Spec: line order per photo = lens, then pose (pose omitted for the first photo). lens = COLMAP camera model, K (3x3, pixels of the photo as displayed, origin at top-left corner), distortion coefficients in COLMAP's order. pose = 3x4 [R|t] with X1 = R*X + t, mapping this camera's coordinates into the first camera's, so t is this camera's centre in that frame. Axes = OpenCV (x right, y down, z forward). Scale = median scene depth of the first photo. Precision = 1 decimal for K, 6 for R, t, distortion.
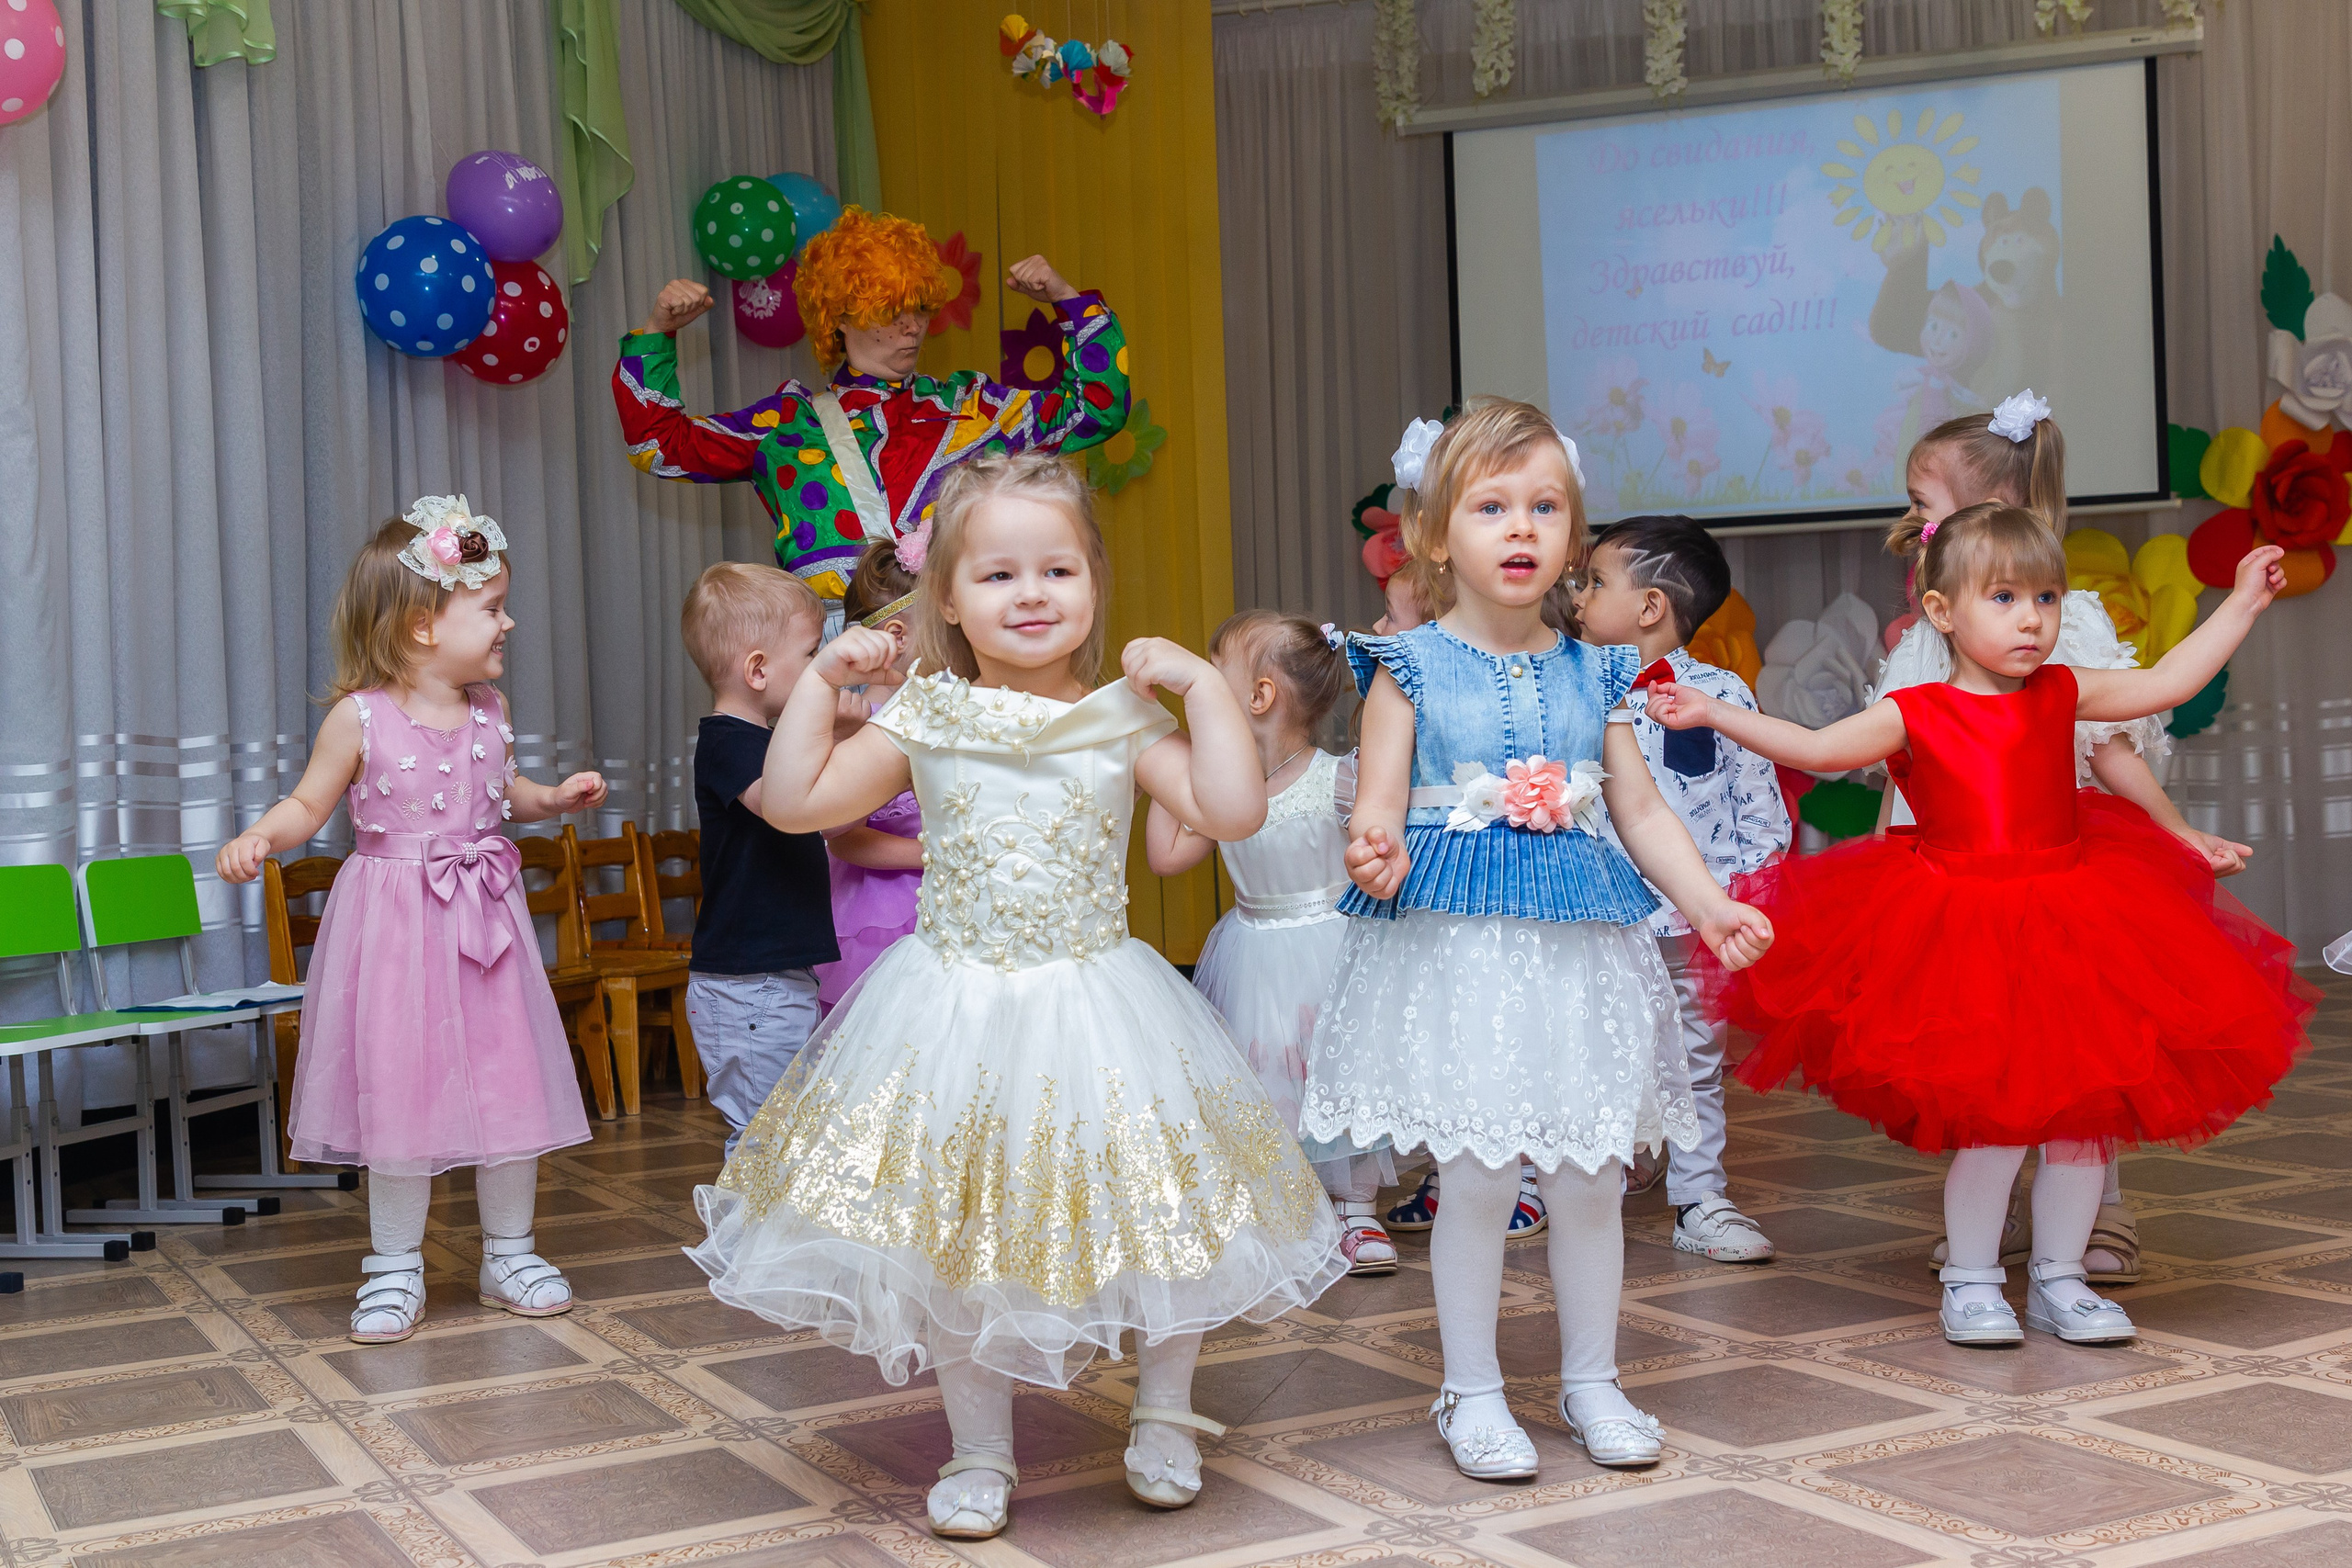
lens RADIAL K [[2777.7, 0, 1121.7], [0, 2777.7, 761.4], [0, 0, 1]] dist [0.034203, 0.000000]
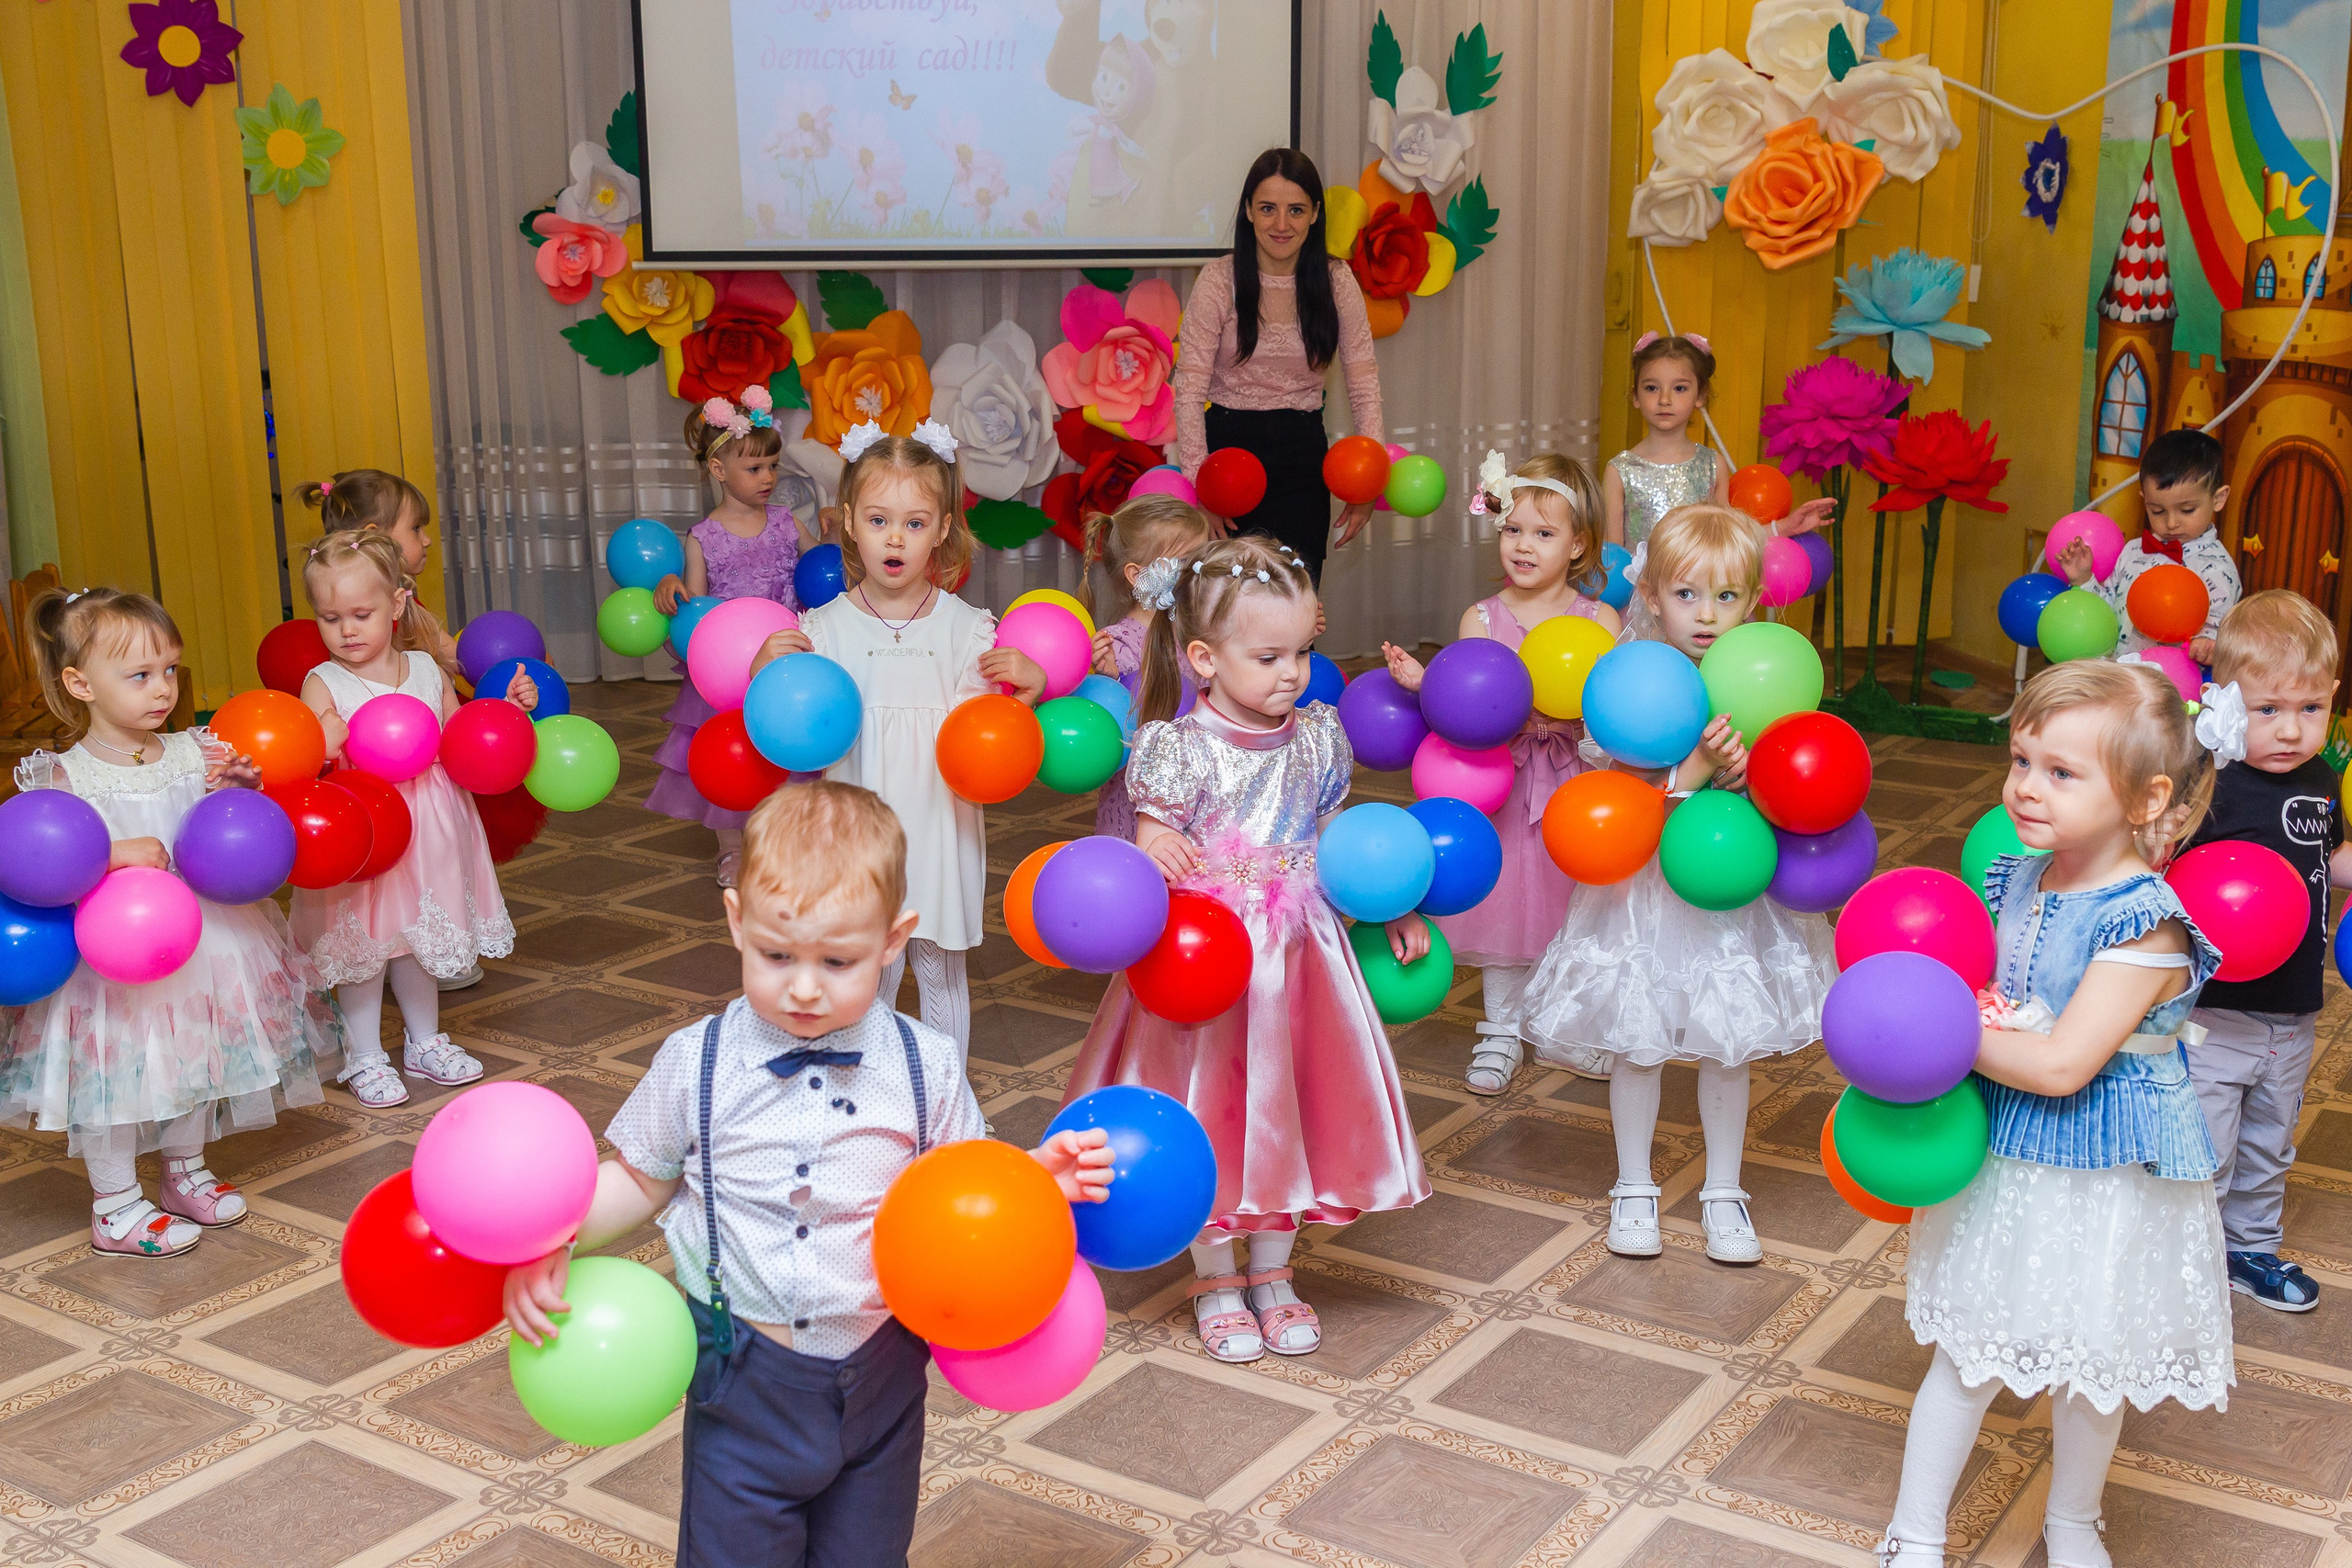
lens RADIAL K [[2564.9, 0, 1182.6], [0, 2564.9, 779.3], [0, 0, 1]] dist [0.024767, 0.000000]
pose [[0.887979, -0.070131, 0.454506, -0.145435], [-0.027649, 0.978375, 0.204984, -0.095969], [-0.459053, -0.194589, 0.866837, 0.086304]]
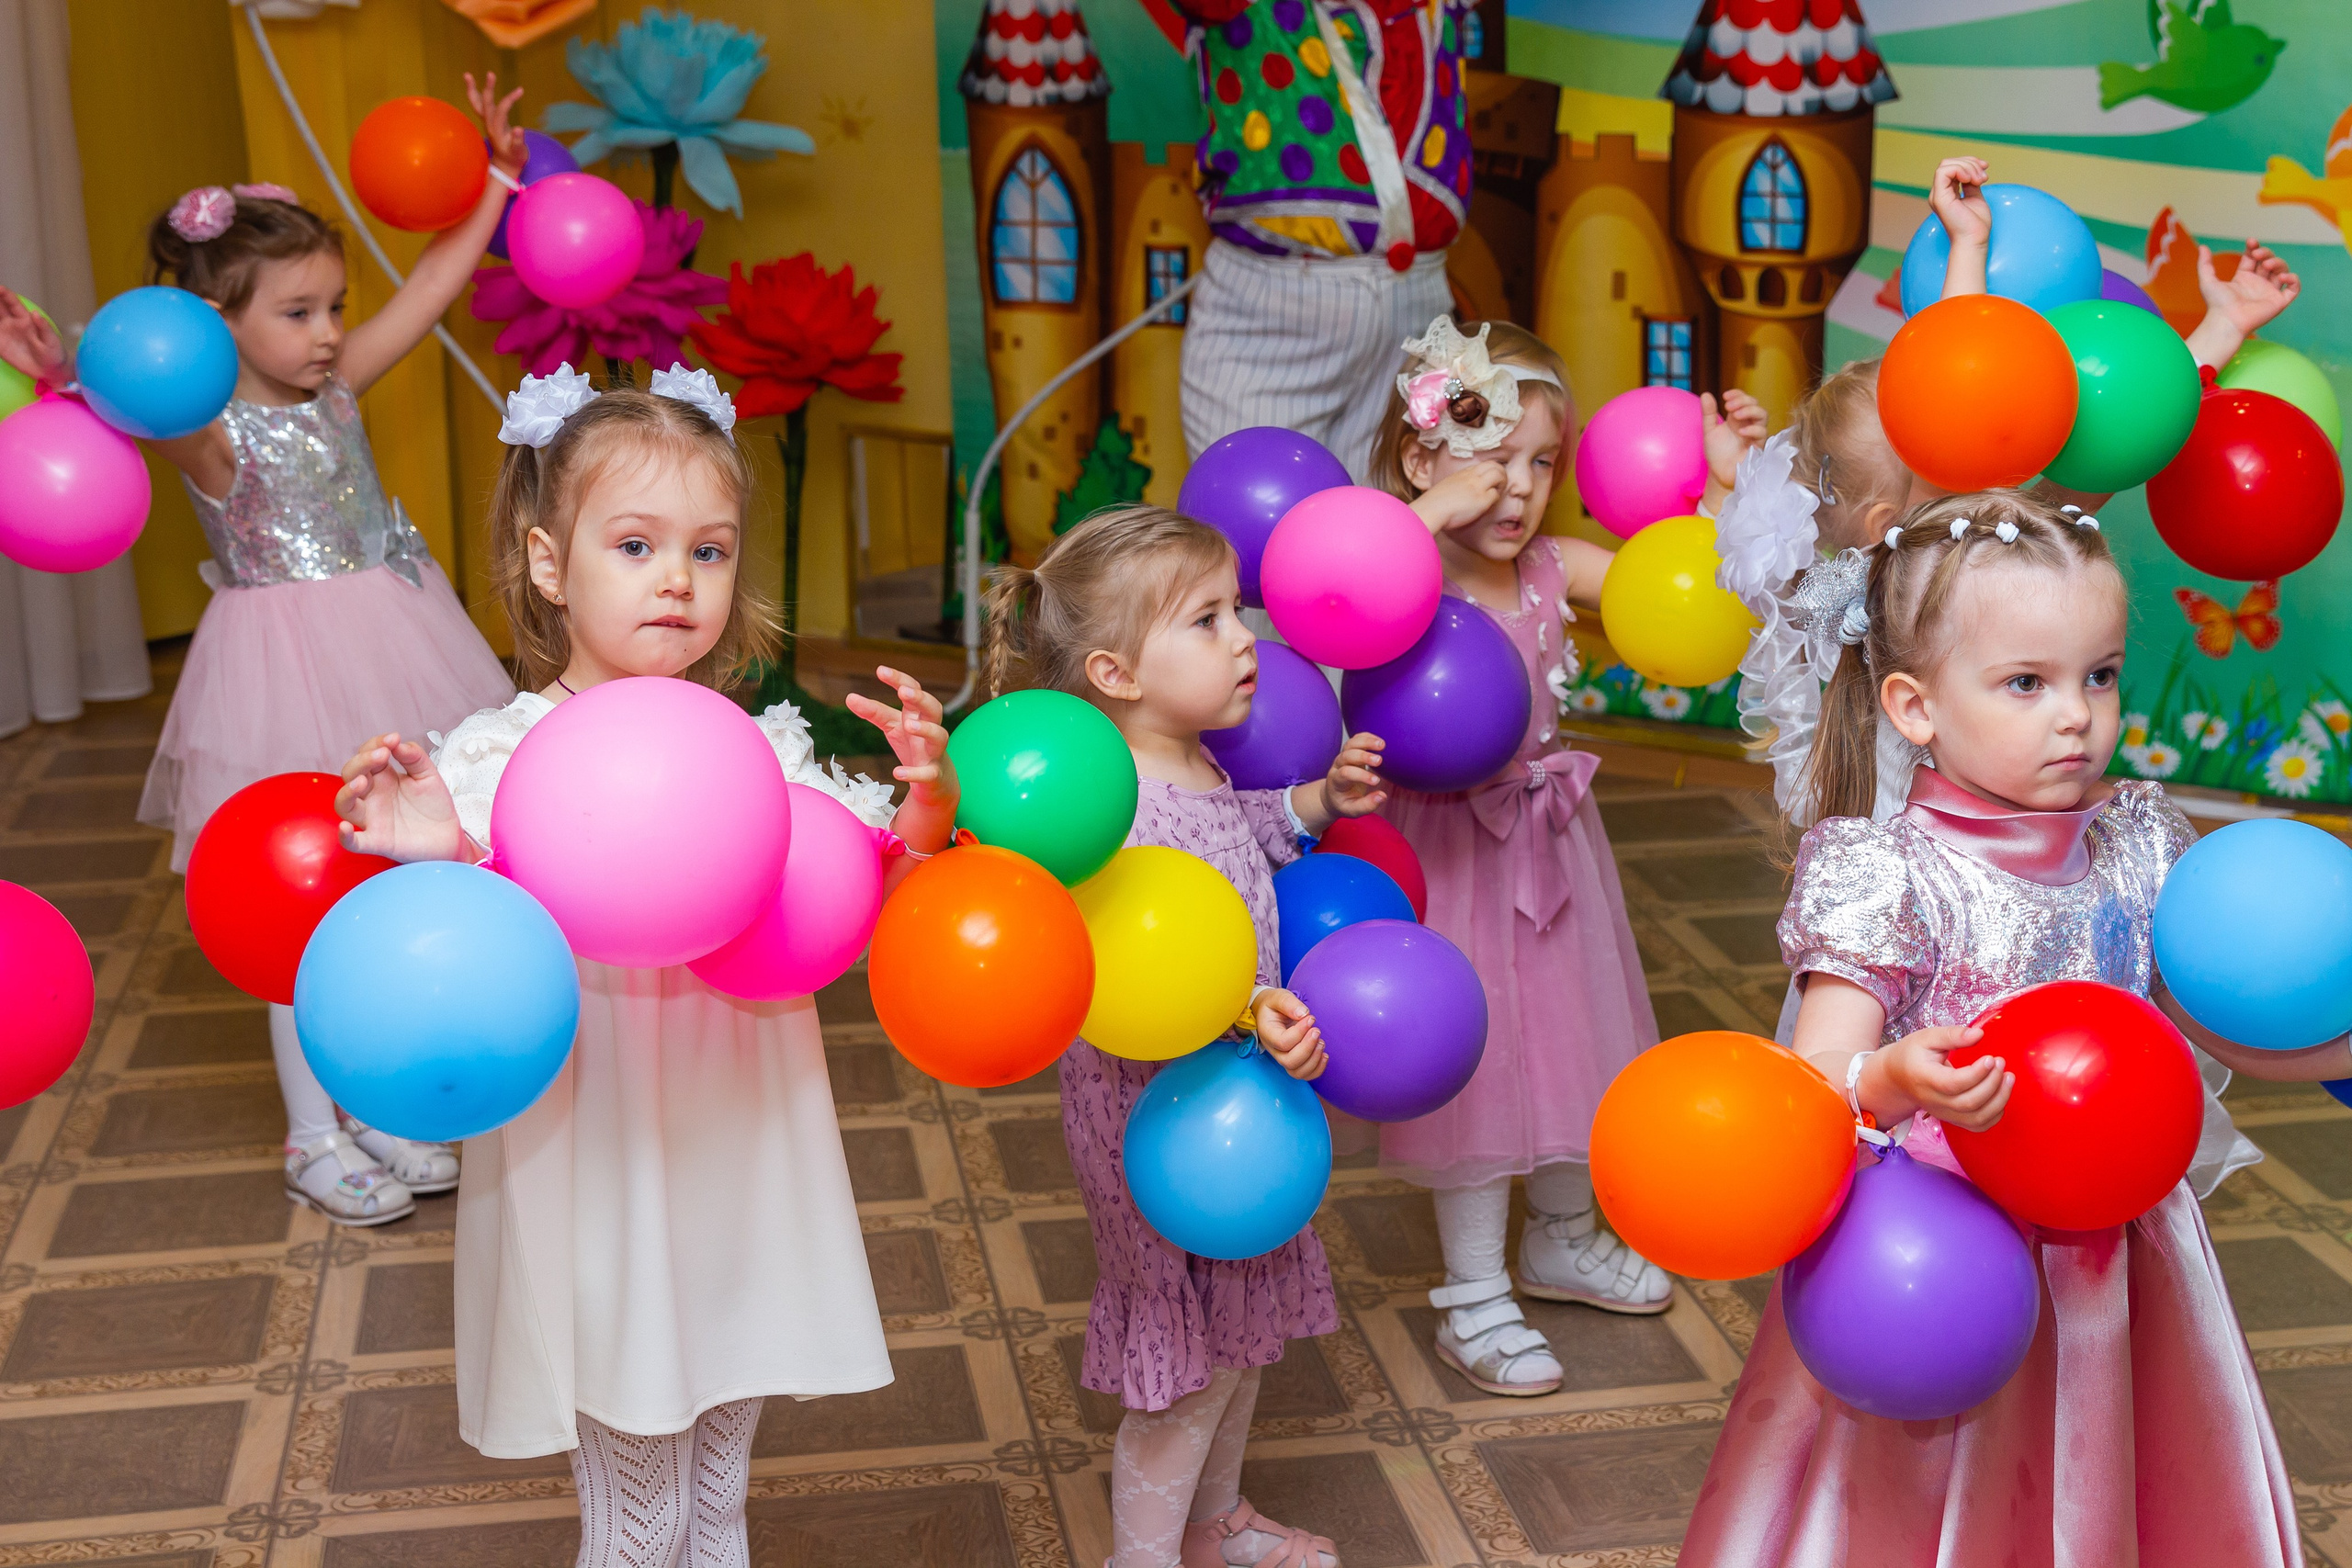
lens RADIAL K [[3694.9, 0, 1189.6], [0, 3694.9, 842.9], [0, 0, 1]] dist [0.023980, 0.000000]
pose [[0.347984, -0.194095, 0.917188, -0.259627], [0.013346, 0.979260, 0.202167, -0.082384], [-0.937405, -0.058111, 0.343357, 0.397285]]
